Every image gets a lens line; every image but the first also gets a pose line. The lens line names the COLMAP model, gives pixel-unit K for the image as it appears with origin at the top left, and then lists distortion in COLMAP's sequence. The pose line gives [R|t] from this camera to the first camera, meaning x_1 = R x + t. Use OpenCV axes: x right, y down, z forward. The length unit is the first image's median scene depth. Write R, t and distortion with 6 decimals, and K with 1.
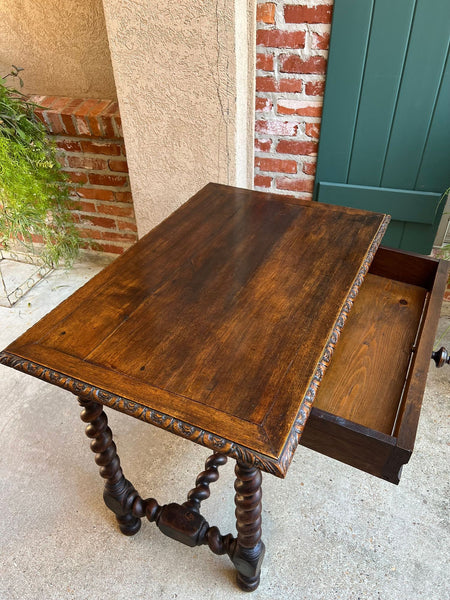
lens RADIAL K [[458.7, 0, 230.3], [0, 458.7, 306.7], [0, 0, 1]] dist [0.053657, -0.070203]
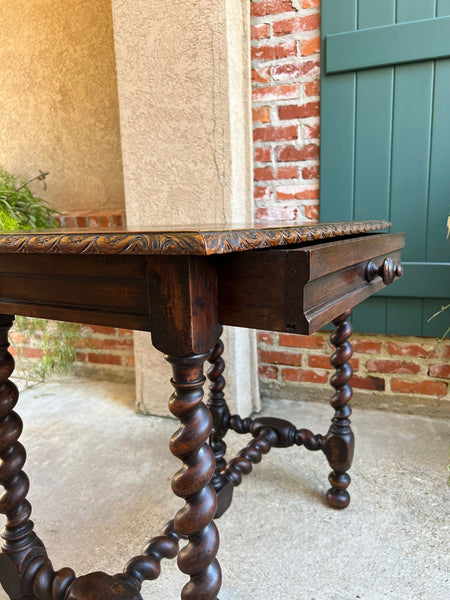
lens RADIAL K [[458.7, 0, 231.6], [0, 458.7, 298.8], [0, 0, 1]] dist [0.053657, -0.070203]
pose [[0.997560, -0.000639, -0.069815, 0.074381], [-0.032784, 0.878573, -0.476482, 0.278592], [0.061642, 0.477609, 0.876408, 0.199704]]
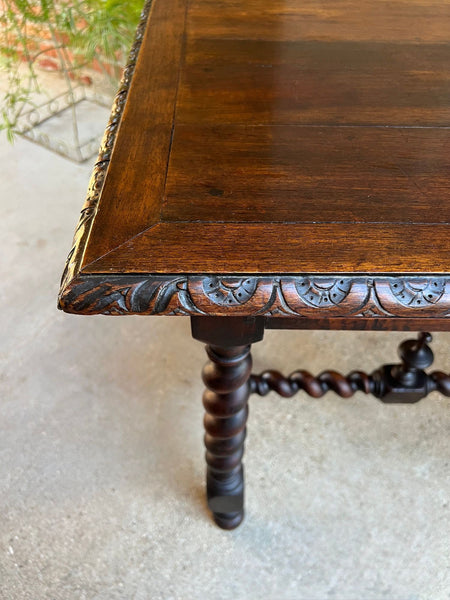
lens RADIAL K [[468.3, 0, 225.1], [0, 468.3, 307.6], [0, 0, 1]] dist [-0.003497, 0.004132]
pose [[0.962027, 0.224471, -0.155298, -0.110227], [-0.188177, 0.957552, 0.218366, 0.018669], [0.197723, -0.180851, 0.963431, 0.363785]]
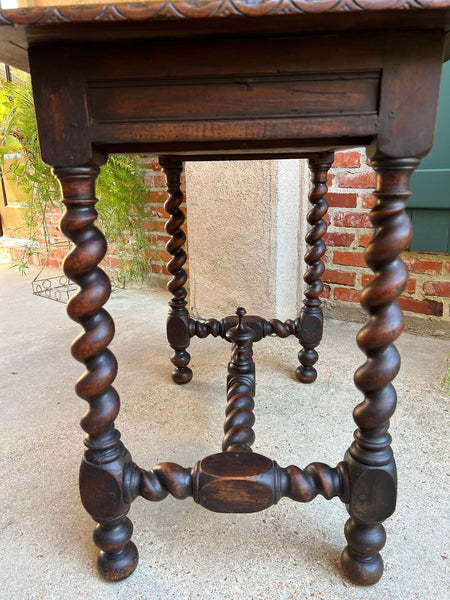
lens RADIAL K [[458.7, 0, 228.8], [0, 458.7, 299.2], [0, 0, 1]] dist [0.053657, -0.070203]
pose [[0.936689, 0.087028, -0.339176, 0.254573], [-0.211987, 0.911888, -0.351458, 0.349139], [0.278704, 0.401107, 0.872604, 0.265796]]
